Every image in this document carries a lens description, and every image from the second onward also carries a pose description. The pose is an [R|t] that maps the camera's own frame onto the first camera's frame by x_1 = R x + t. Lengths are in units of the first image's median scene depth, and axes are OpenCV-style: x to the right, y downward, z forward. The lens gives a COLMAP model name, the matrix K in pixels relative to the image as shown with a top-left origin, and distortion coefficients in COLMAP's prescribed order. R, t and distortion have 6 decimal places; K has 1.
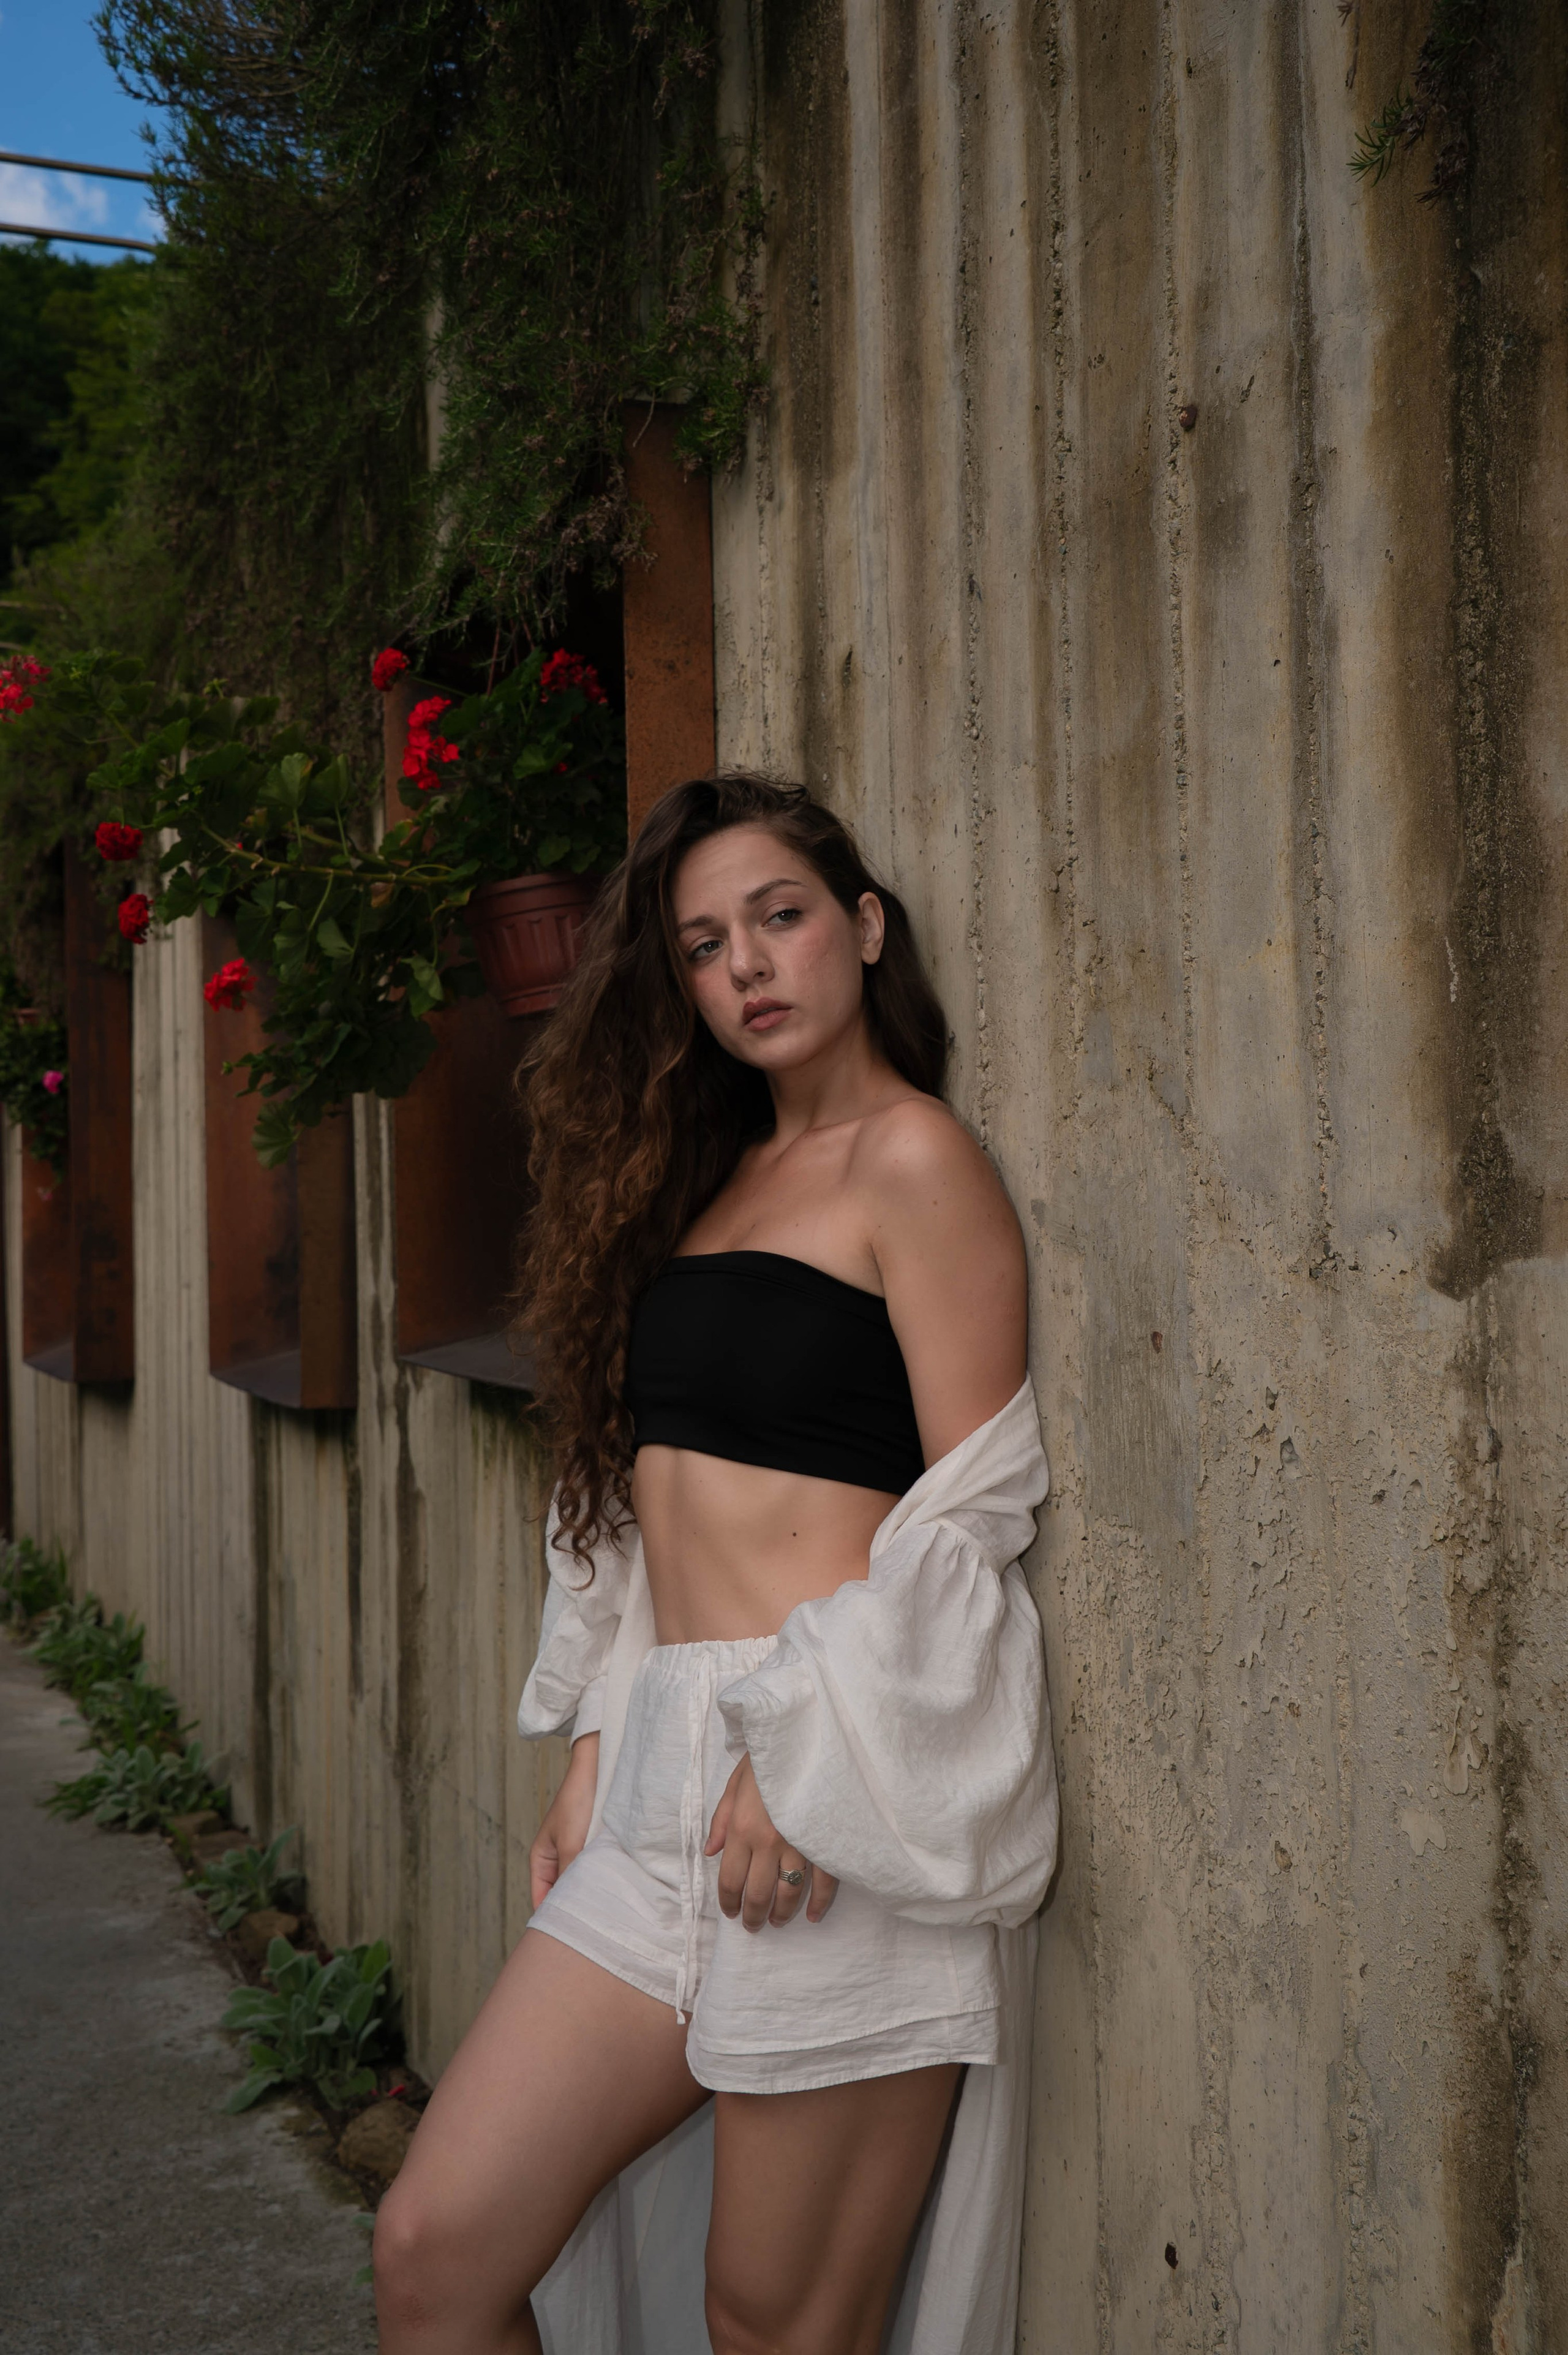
lens RADIAL K [[2925.9, 0, 784.0], [0, 2925.9, 1177.5], [0, 0, 1]] dist [0.041766, 0.088276]
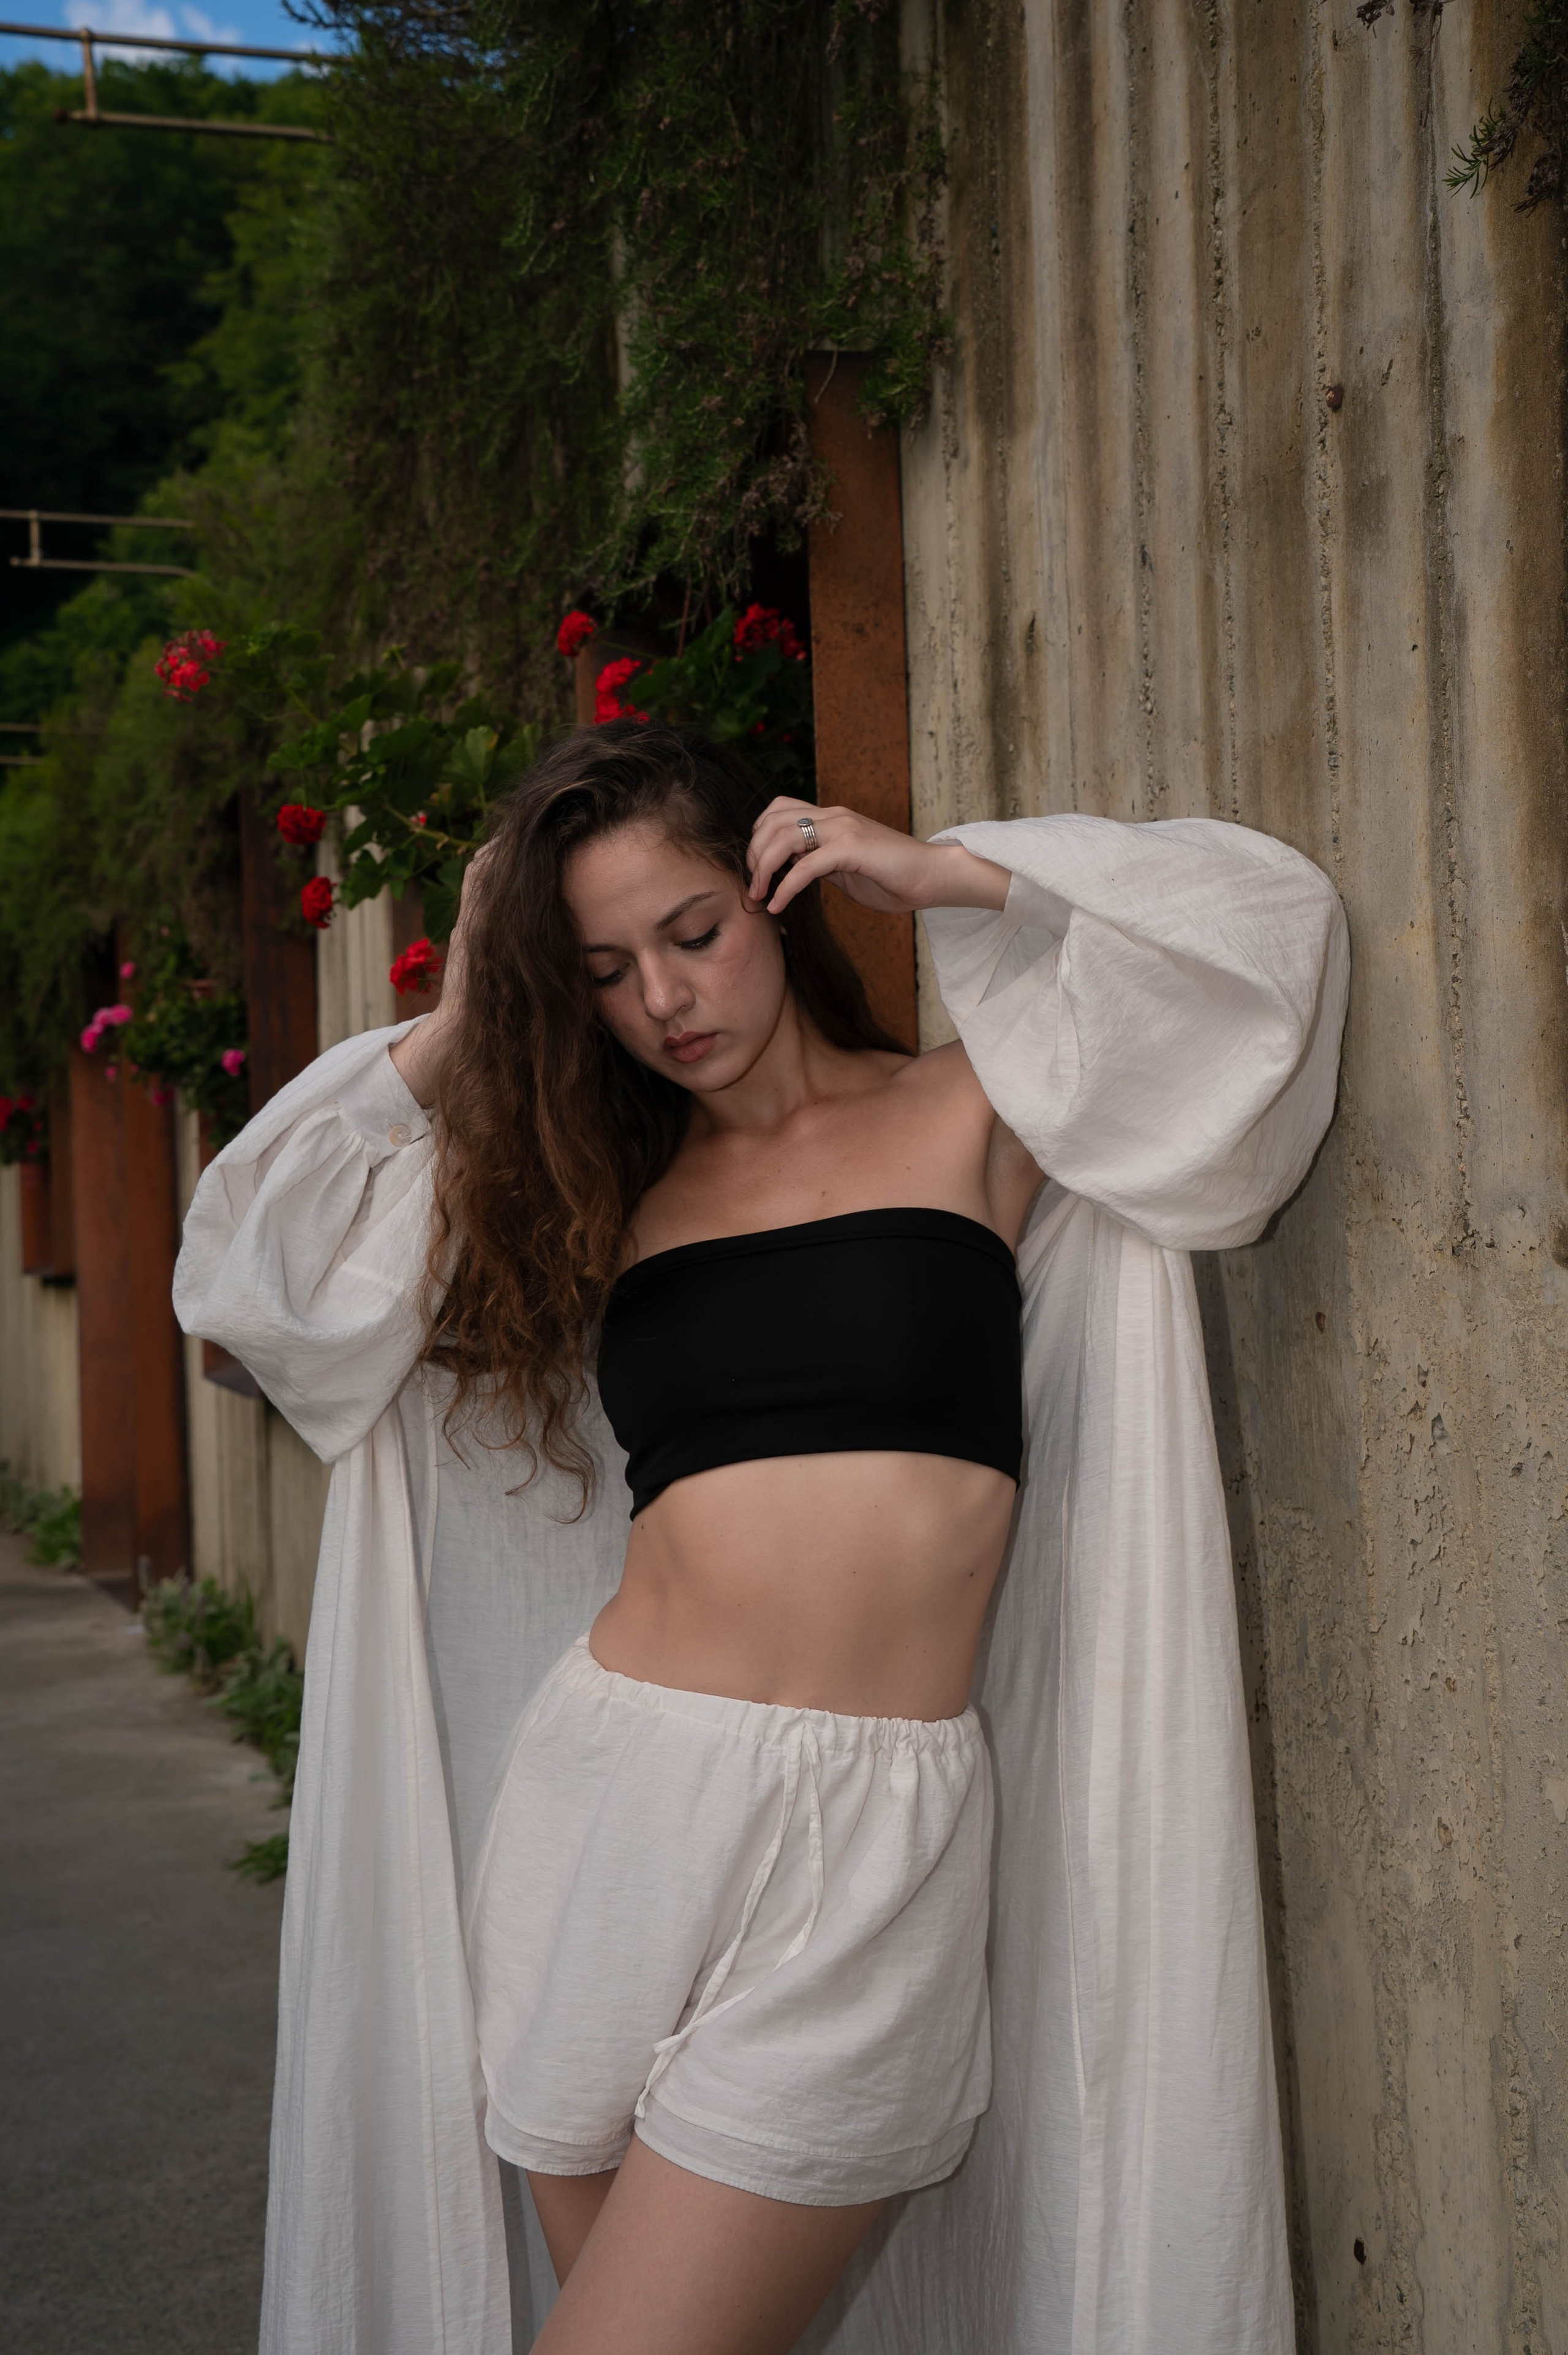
lens RADIAL K [[4142.2, 0, 678.1], [0, 4142.2, 1185.1], [0, 0, 1]] dist [0.446152, -0.069836]
pose [[0.990947, -0.013557, -0.133566, 0.093661], [0.014634, 0.999868, 0.007085, -0.003819], [0.133453, -0.008975, 0.991015, -0.412843]]
